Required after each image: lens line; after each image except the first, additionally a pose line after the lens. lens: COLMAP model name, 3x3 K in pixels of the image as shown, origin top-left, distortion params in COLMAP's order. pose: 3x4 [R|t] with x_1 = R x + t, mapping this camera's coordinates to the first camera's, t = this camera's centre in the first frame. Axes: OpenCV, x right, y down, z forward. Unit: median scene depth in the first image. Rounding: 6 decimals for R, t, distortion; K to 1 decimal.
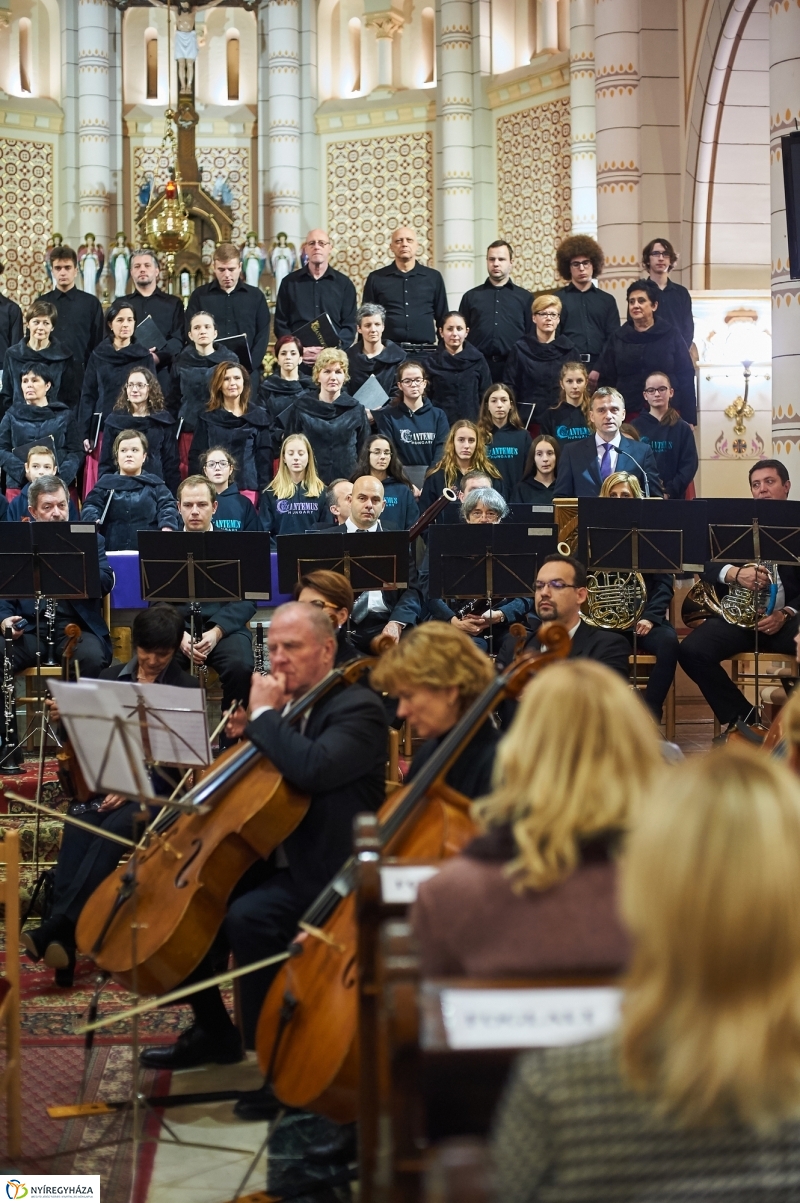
lens RADIAL K [[1693.7, 0, 400.0], [0, 1693.7, 601.5], [0, 0, 1]] dist [-0.110411, 0.091292]
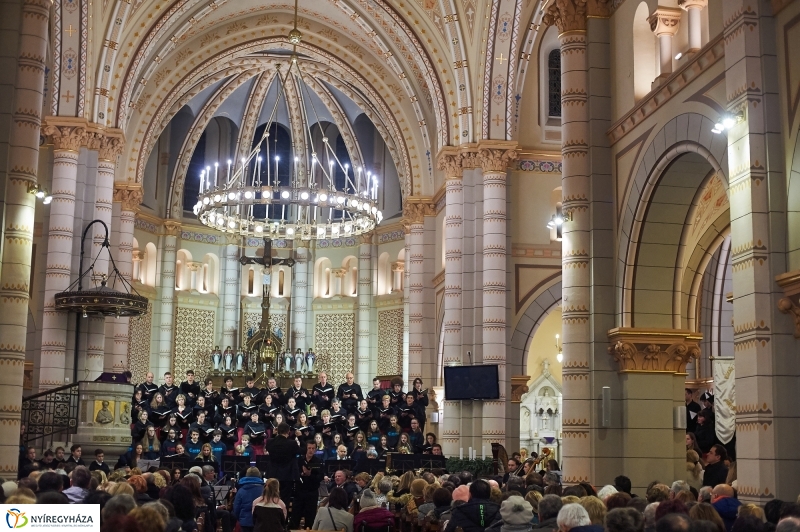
lens RADIAL K [[1147.3, 0, 400.0], [0, 1147.3, 266.0], [0, 0, 1]] dist [-0.137562, 0.148761]
pose [[0.996993, 0.037020, 0.068077, -0.040298], [-0.021695, 0.976721, -0.213413, 0.046139], [-0.074393, 0.211294, 0.974587, -0.898465]]
